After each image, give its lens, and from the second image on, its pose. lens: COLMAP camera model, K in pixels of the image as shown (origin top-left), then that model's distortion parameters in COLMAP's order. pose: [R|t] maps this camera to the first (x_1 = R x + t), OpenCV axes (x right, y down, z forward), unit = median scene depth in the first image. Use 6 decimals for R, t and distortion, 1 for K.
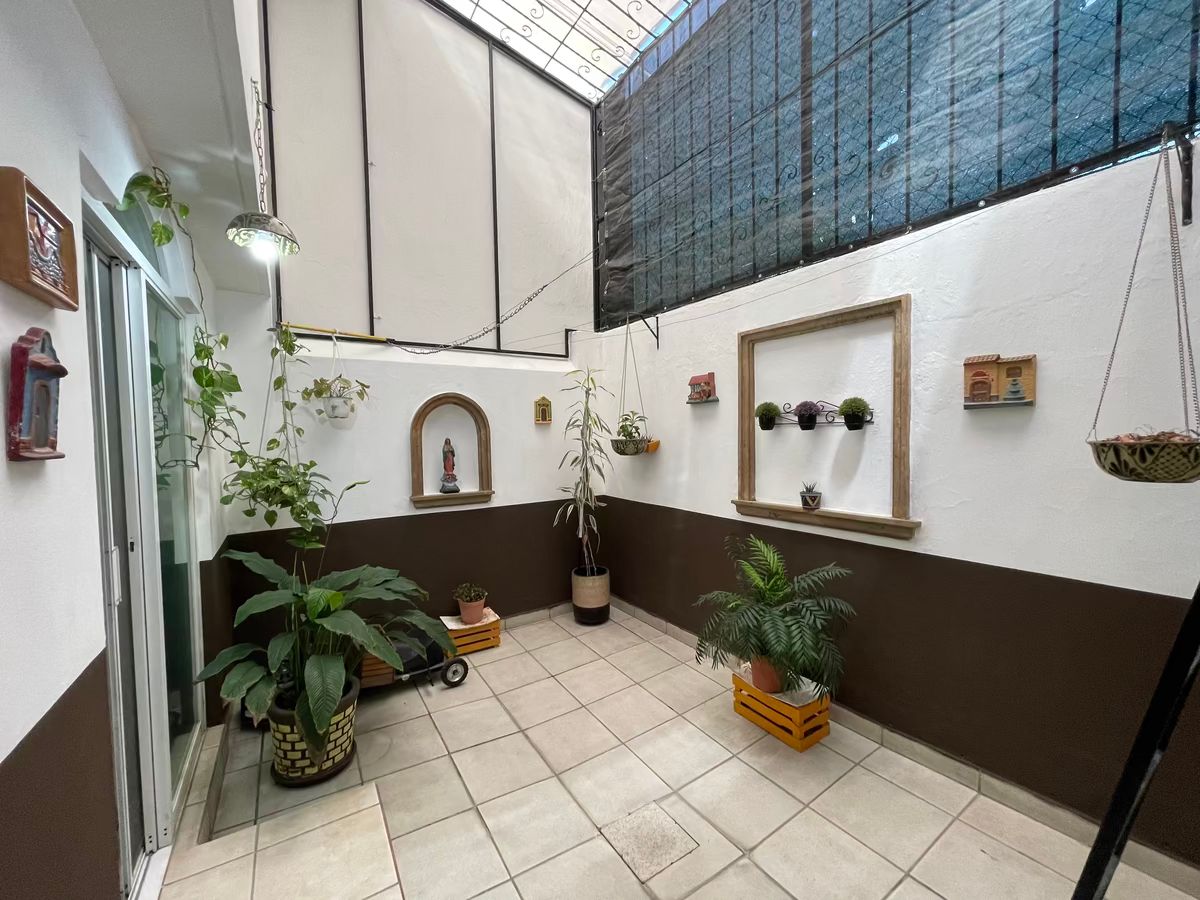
lens RADIAL K [[483.3, 0, 597.1], [0, 483.3, 454.6], [0, 0, 1]] dist [-0.000600, -0.000244]
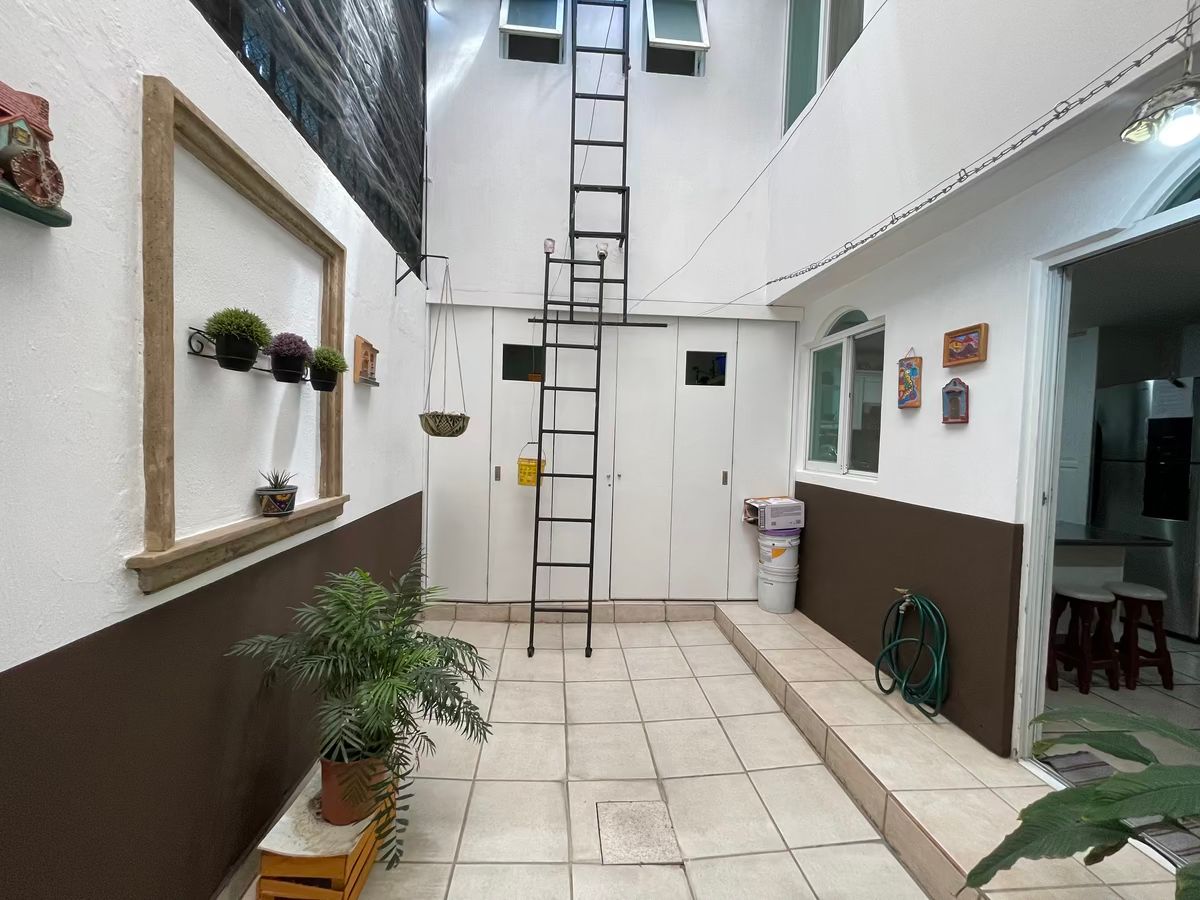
lens RADIAL K [[483.3, 0, 597.1], [0, 483.3, 454.6], [0, 0, 1]] dist [-0.000600, -0.000244]
pose [[-0.875646, -0.027095, 0.482193, -0.219114], [0.004435, 0.997932, 0.064130, 0.001418], [-0.482933, 0.058294, -0.873715, 1.526723]]
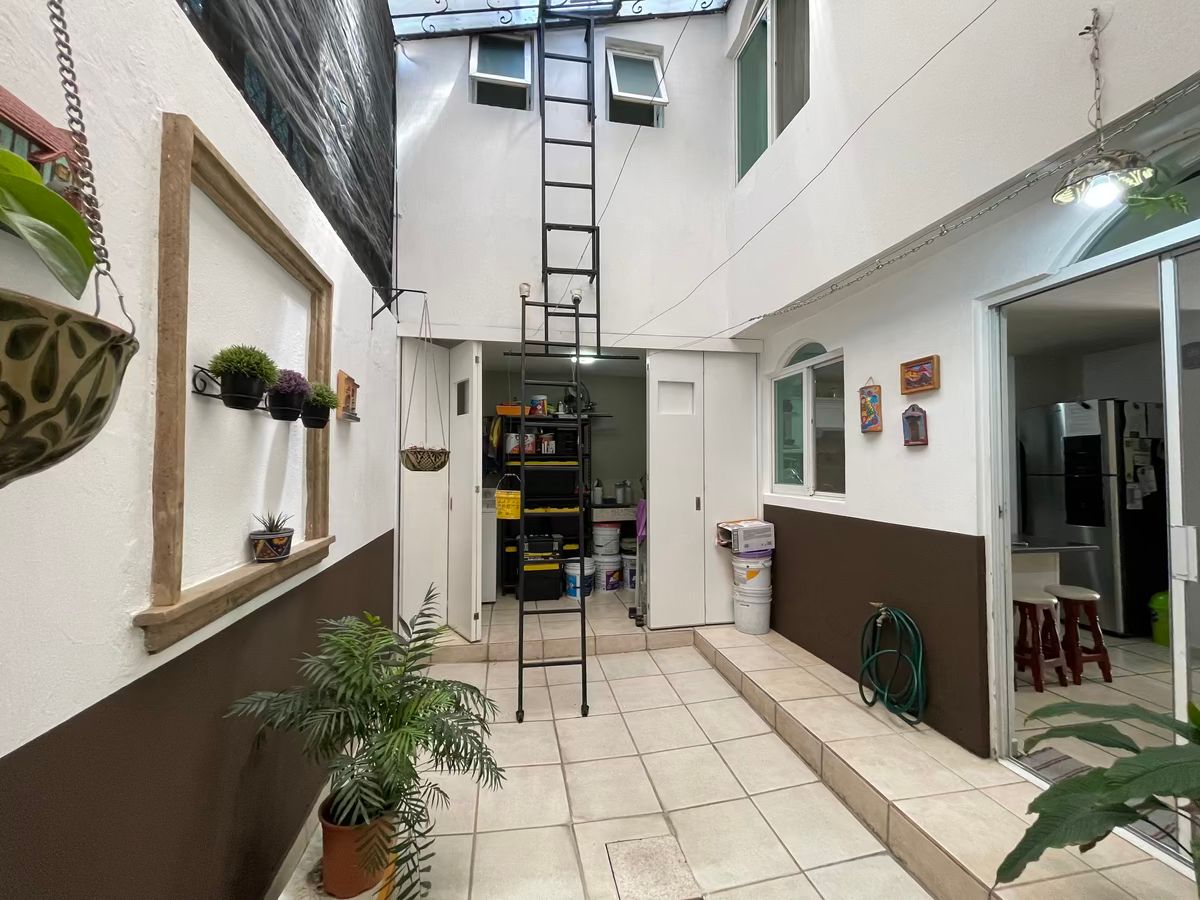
lens RADIAL K [[483.3, 0, 597.1], [0, 483.3, 454.6], [0, 0, 1]] dist [-0.000600, -0.000244]
pose [[-0.920084, 0.025105, 0.390915, -0.150457], [0.029819, 0.999537, 0.005992, -0.003147], [-0.390584, 0.017170, -0.920407, 1.573987]]
